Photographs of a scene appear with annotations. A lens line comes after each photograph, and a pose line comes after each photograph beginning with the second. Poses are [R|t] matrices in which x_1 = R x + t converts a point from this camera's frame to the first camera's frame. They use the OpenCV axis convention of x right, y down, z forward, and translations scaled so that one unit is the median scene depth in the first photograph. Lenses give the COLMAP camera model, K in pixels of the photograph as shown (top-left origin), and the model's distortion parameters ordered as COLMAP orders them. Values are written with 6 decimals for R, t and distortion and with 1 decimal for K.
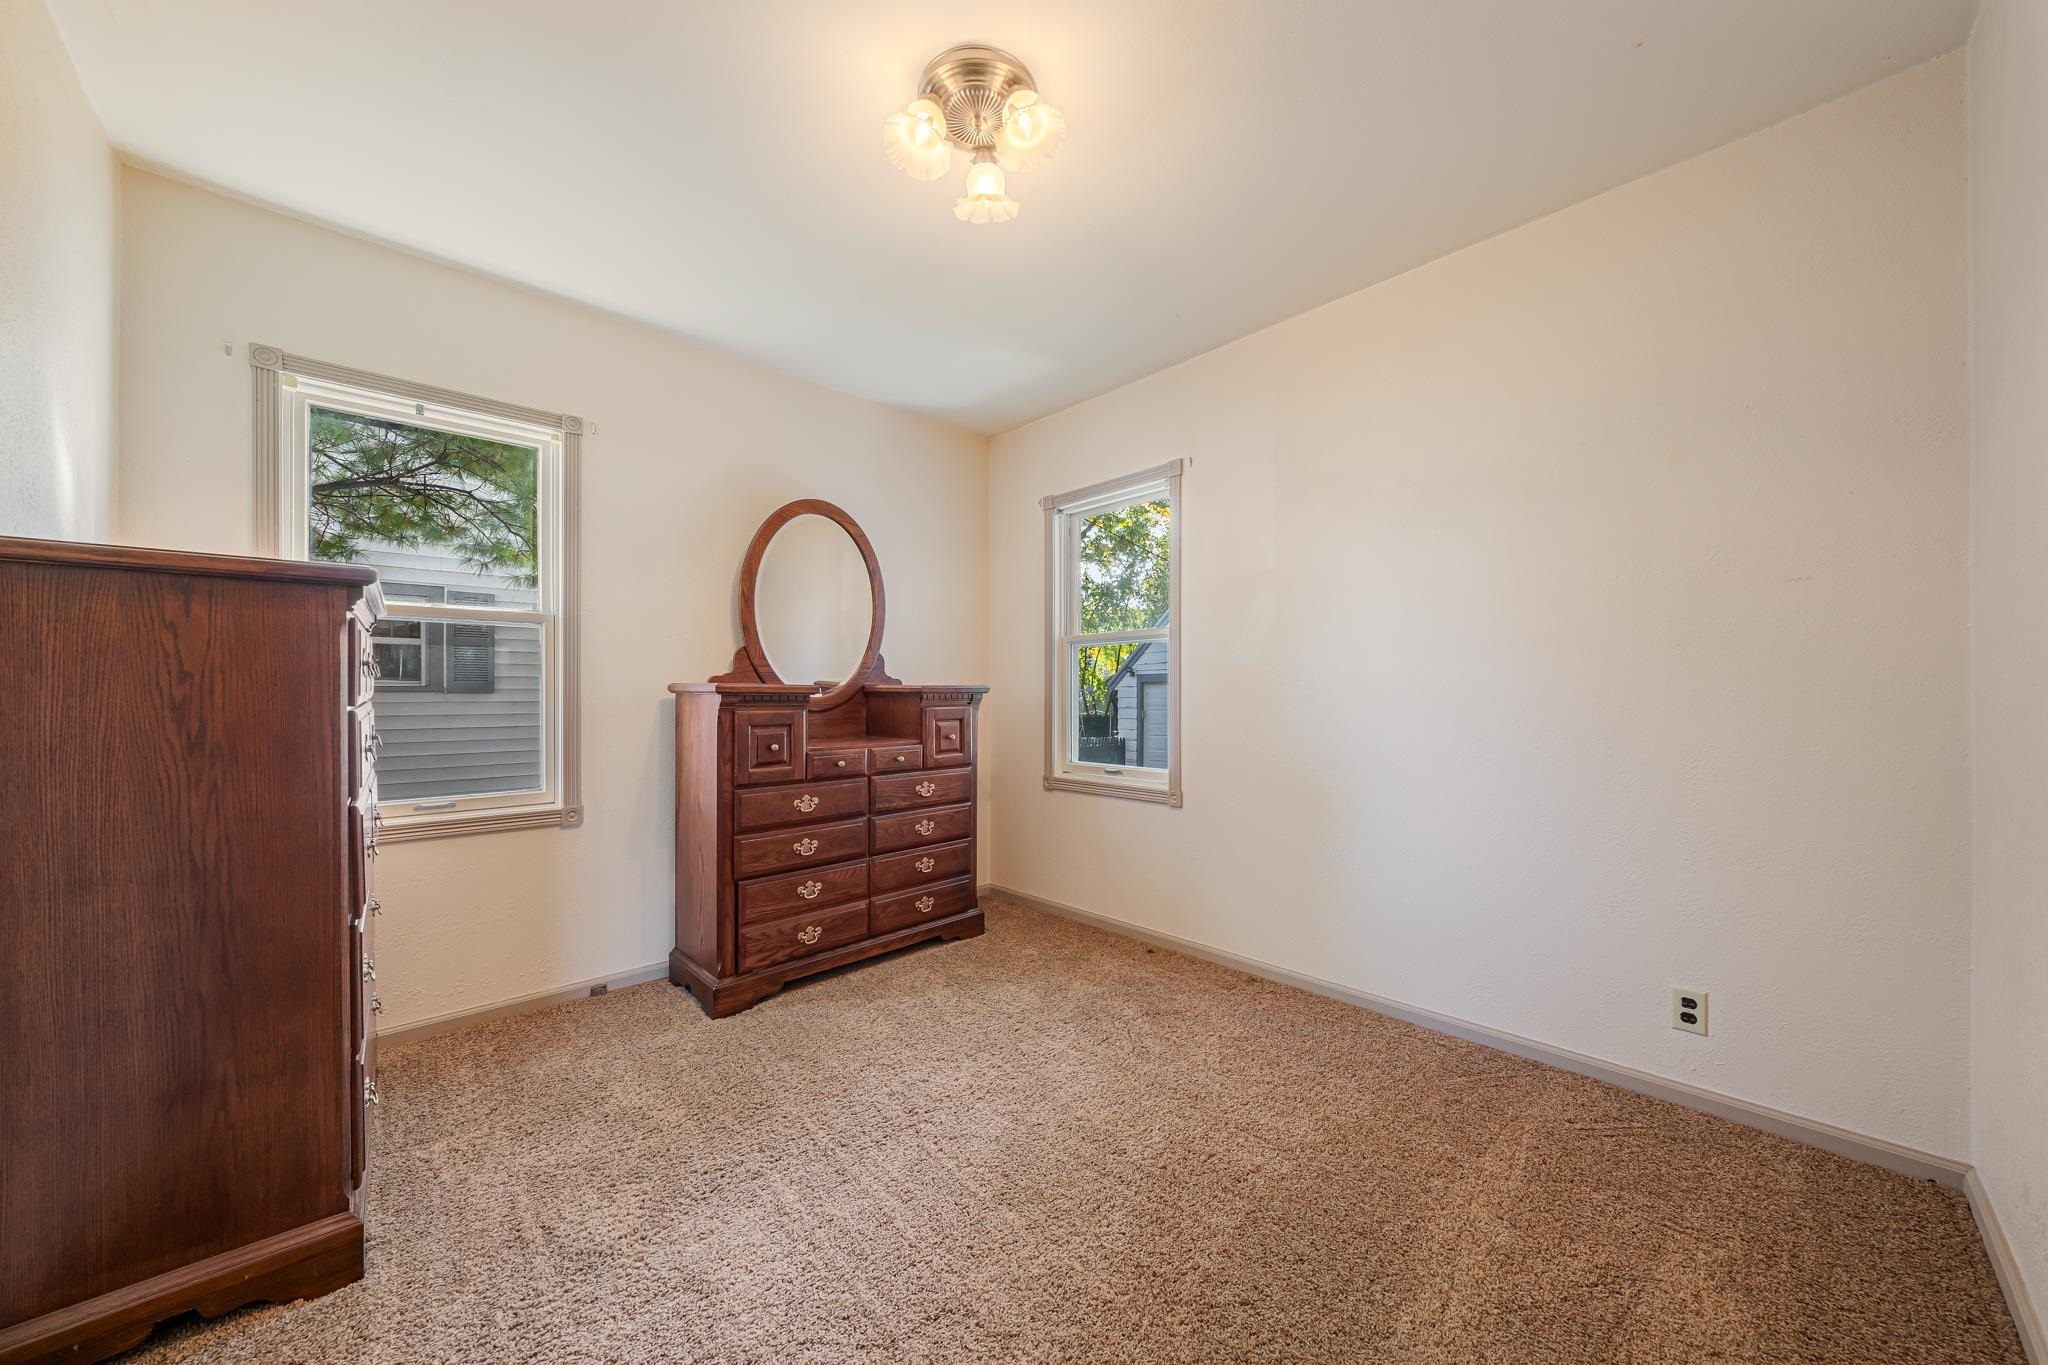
lens RADIAL K [[704.9, 0, 1024.0], [0, 704.9, 682.5], [0, 0, 1]] dist [-0.003956, -0.000088]
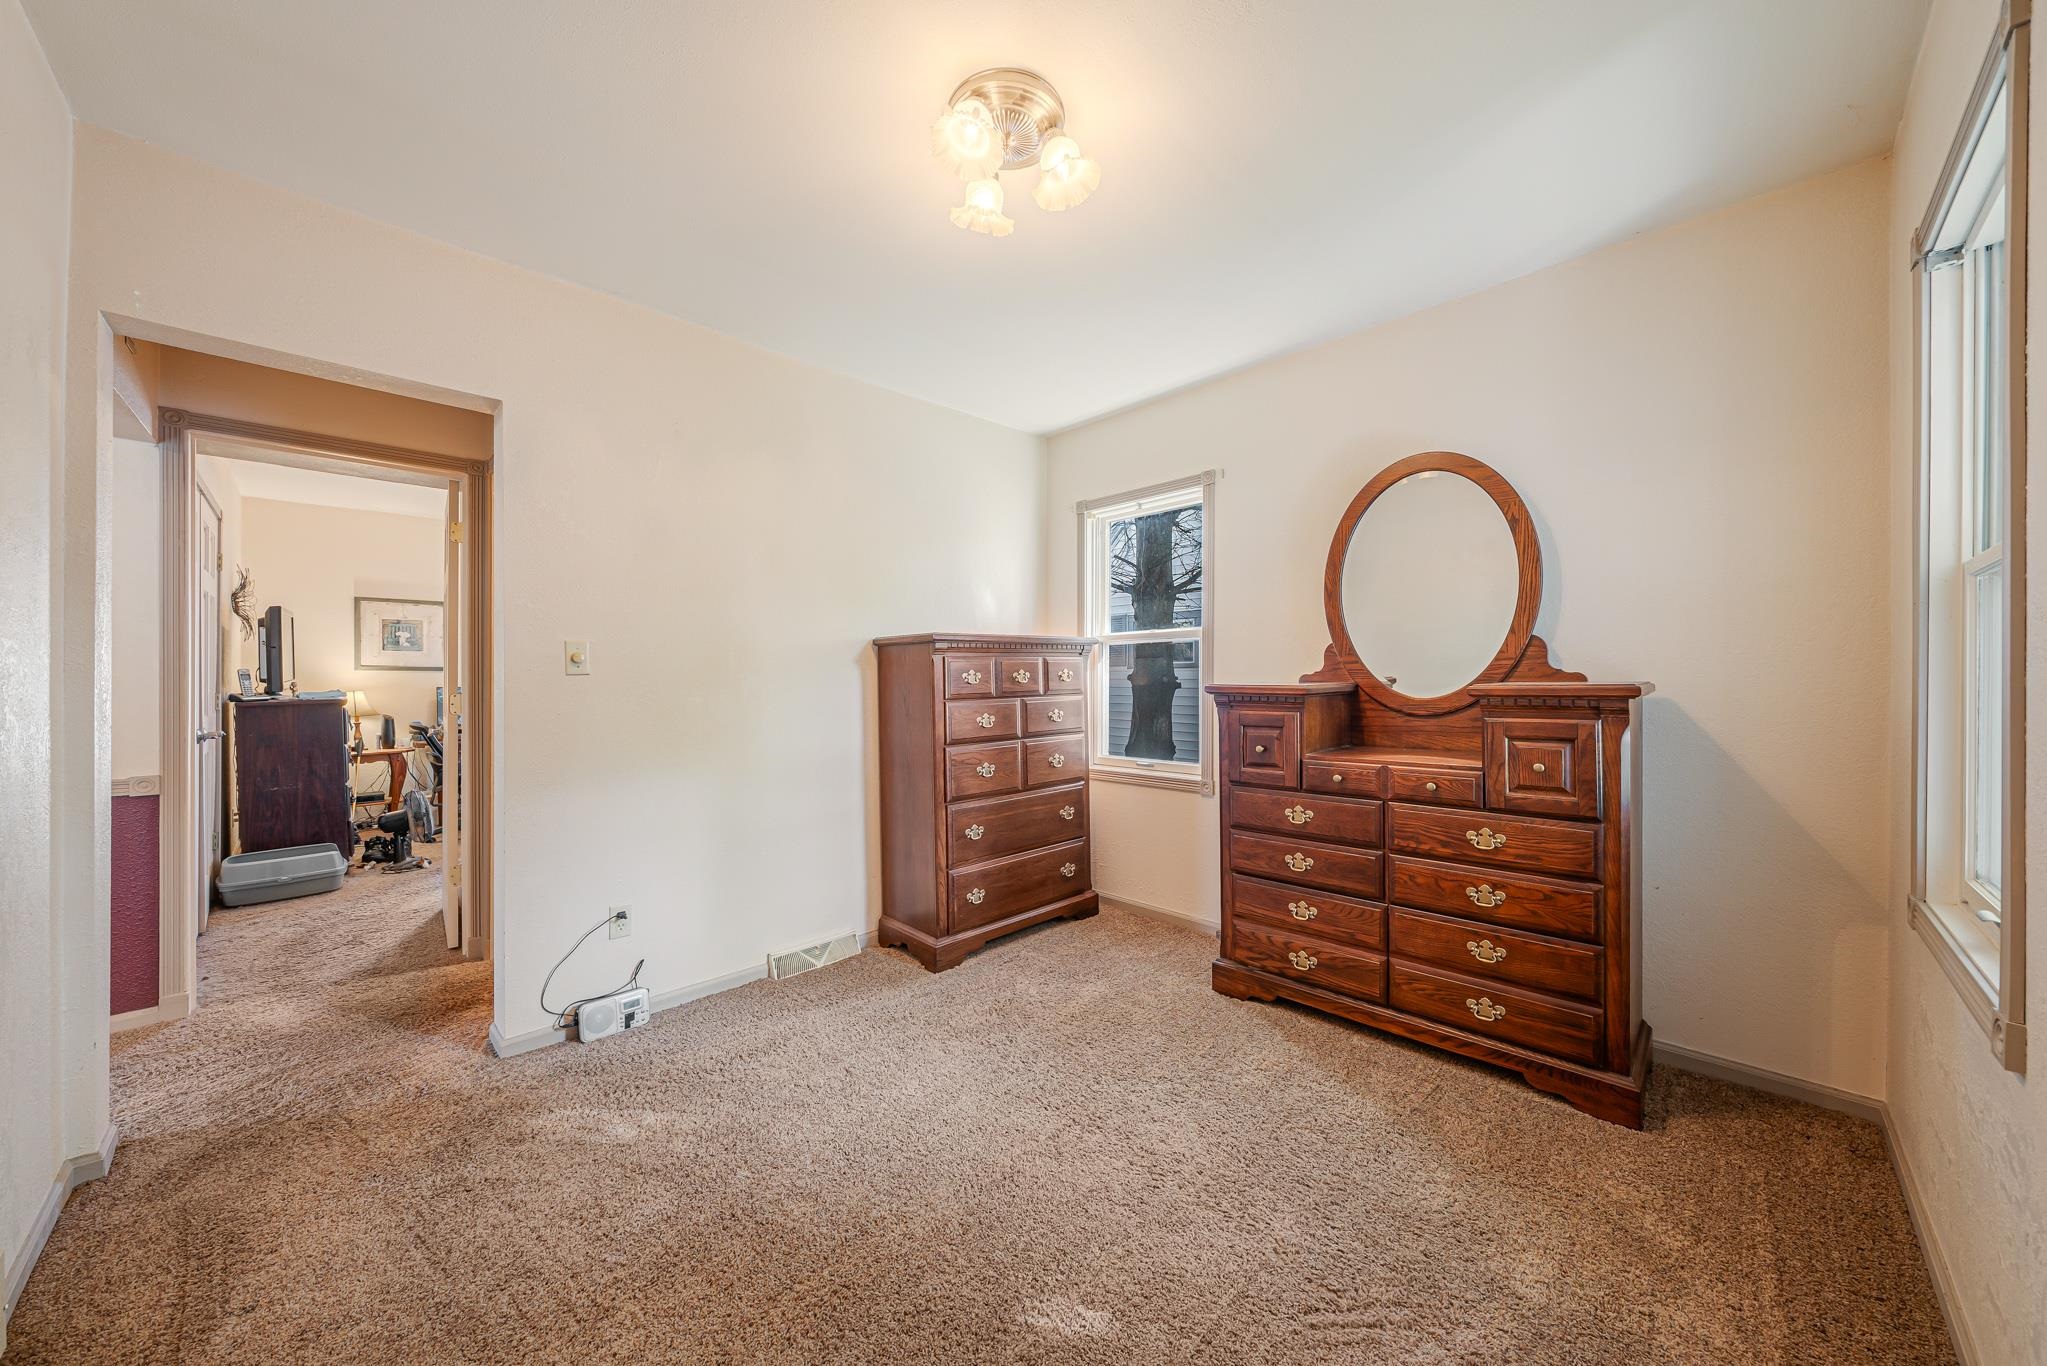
lens RADIAL K [[704.6, 0, 1023.5], [0, 704.6, 683.0], [0, 0, 1]] dist [-0.003956, -0.000088]
pose [[0.026220, -0.000535, -0.999656, 0.559217], [0.015712, 0.999877, -0.000123, -0.004139], [0.999533, -0.015704, 0.026225, 0.586966]]
